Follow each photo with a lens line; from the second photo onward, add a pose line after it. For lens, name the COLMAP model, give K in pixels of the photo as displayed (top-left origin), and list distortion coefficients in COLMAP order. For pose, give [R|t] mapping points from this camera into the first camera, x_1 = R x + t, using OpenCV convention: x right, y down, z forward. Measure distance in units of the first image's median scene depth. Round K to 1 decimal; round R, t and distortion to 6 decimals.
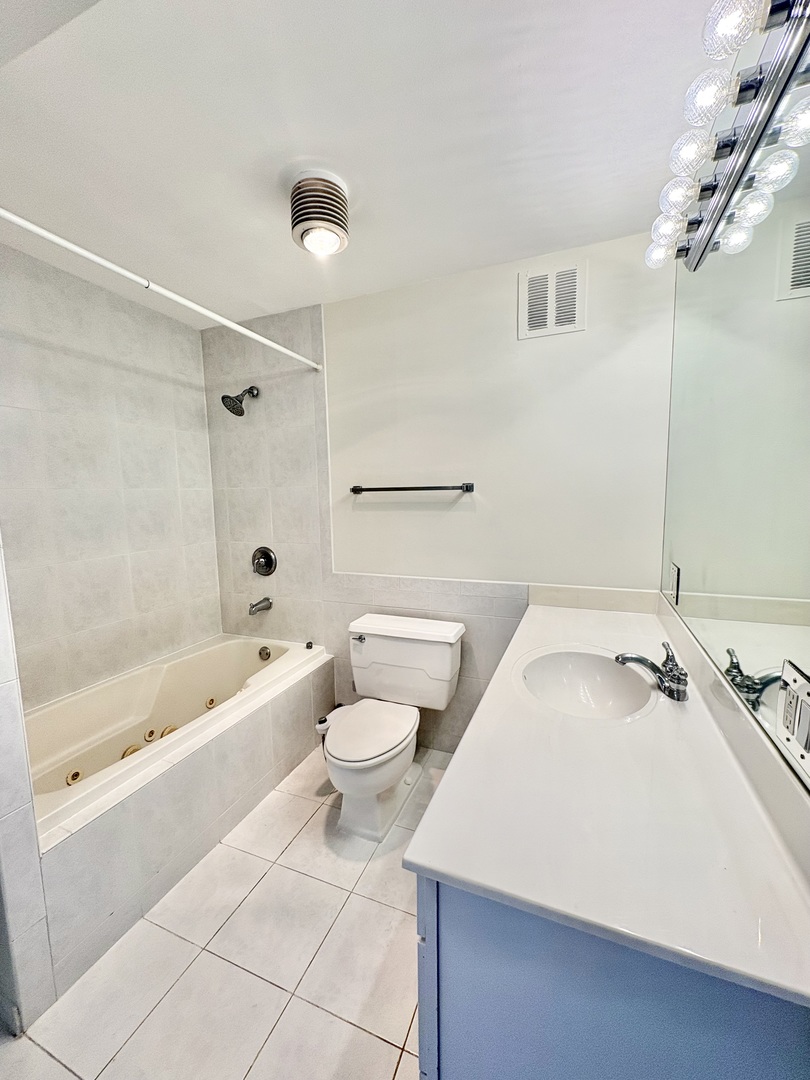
lens RADIAL K [[426.2, 0, 407.5], [0, 426.2, 543.8], [0, 0, 1]] dist [-0.008536, -0.000146]
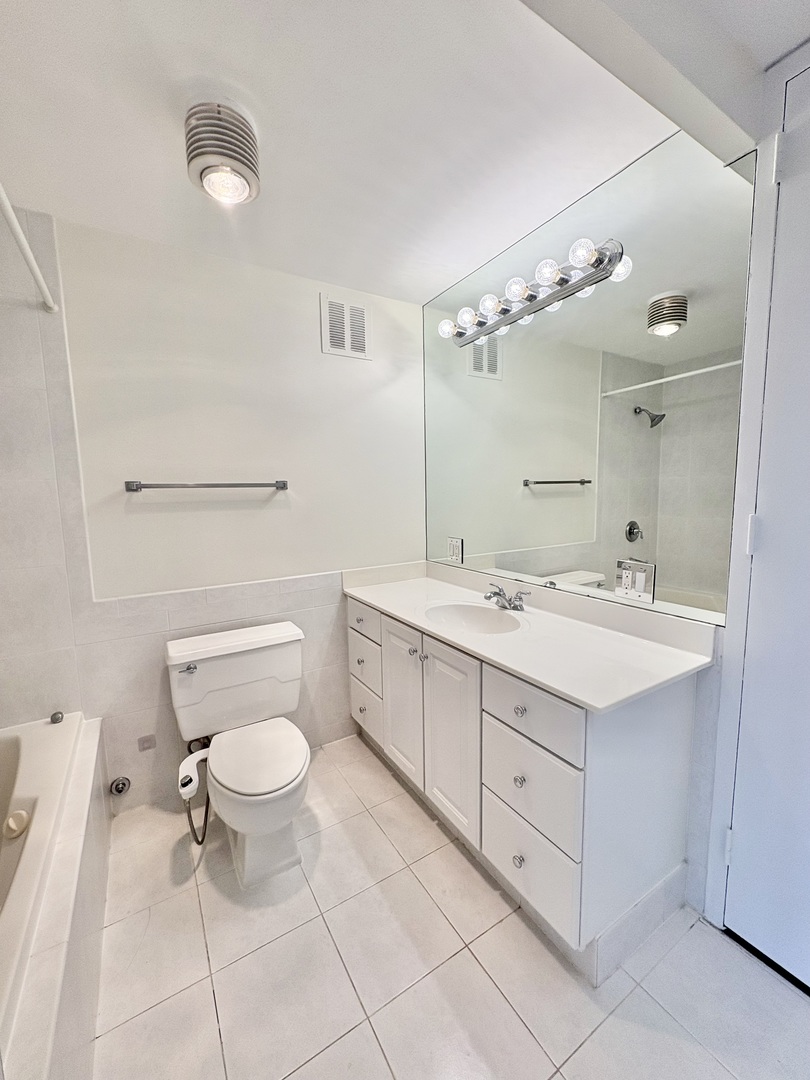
lens RADIAL K [[433.5, 0, 405.0], [0, 433.5, 540.0], [0, 0, 1]] dist [0.000416, -0.000094]
pose [[0.594598, -0.084996, 0.799518, -0.511833], [0.098856, 0.994580, 0.032214, -0.008278], [-0.797923, 0.059882, 0.599778, 0.163420]]
